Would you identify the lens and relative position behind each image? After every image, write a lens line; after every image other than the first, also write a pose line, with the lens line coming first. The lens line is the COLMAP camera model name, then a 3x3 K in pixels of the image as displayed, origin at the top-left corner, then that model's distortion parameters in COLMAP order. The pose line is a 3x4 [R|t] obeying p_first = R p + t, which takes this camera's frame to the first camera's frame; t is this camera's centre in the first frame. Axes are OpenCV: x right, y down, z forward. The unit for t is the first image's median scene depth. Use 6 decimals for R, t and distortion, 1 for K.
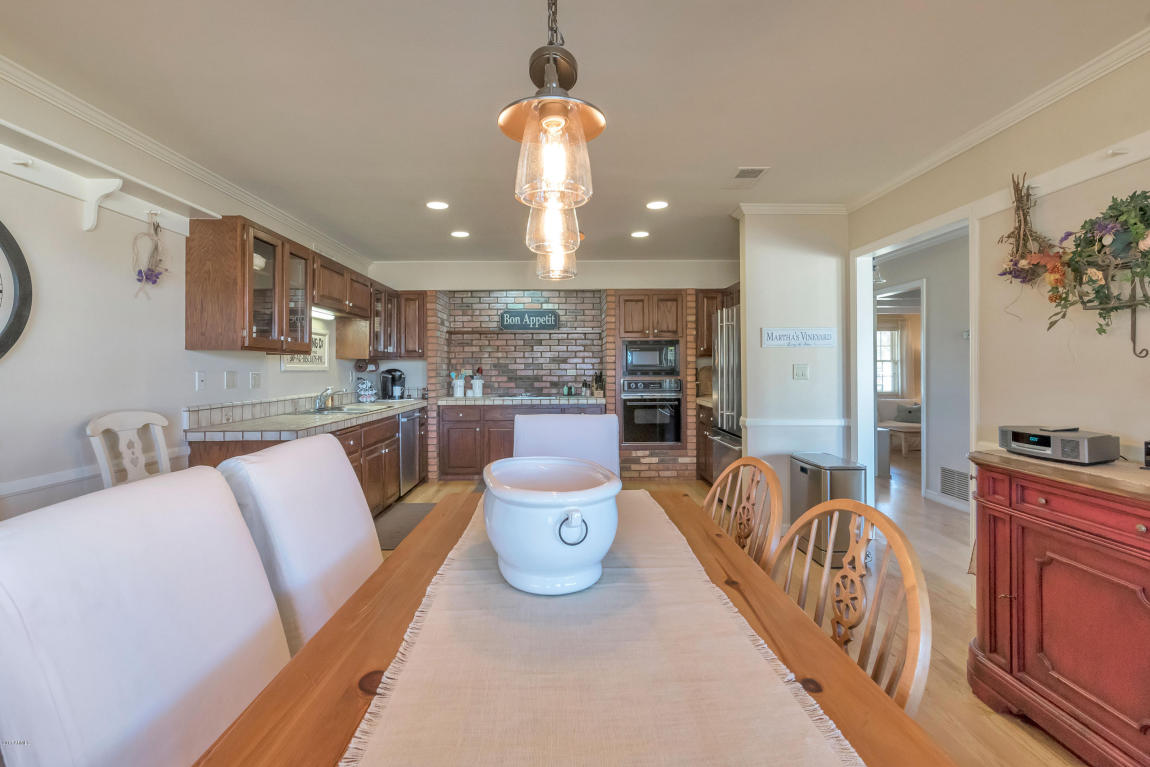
lens RADIAL K [[524.6, 0, 579.0], [0, 524.6, 375.3], [0, 0, 1]] dist [-0.001724, 0.000017]
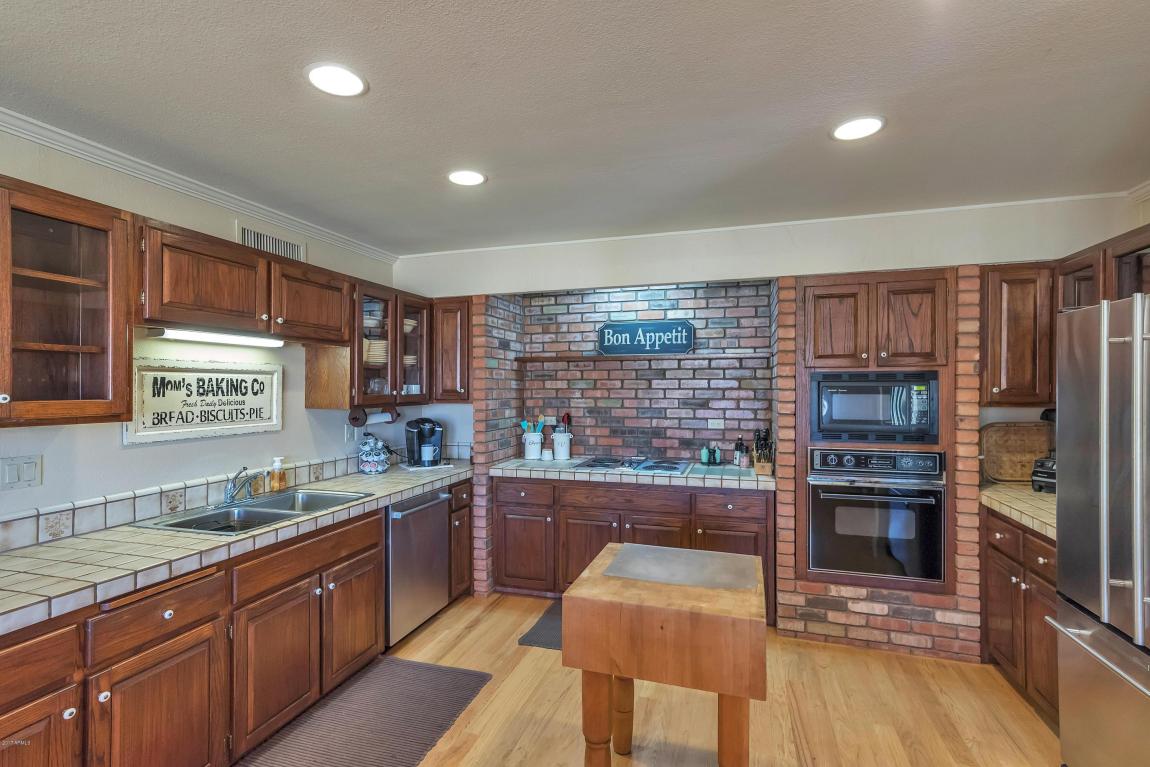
lens RADIAL K [[538.1, 0, 565.8], [0, 538.1, 387.0], [0, 0, 1]] dist [0.019170, 0.000648]
pose [[0.939356, 0.008455, -0.342841, 0.037674], [-0.011743, 0.999903, -0.007517, -0.044640], [0.342744, 0.011088, 0.939364, 0.401420]]
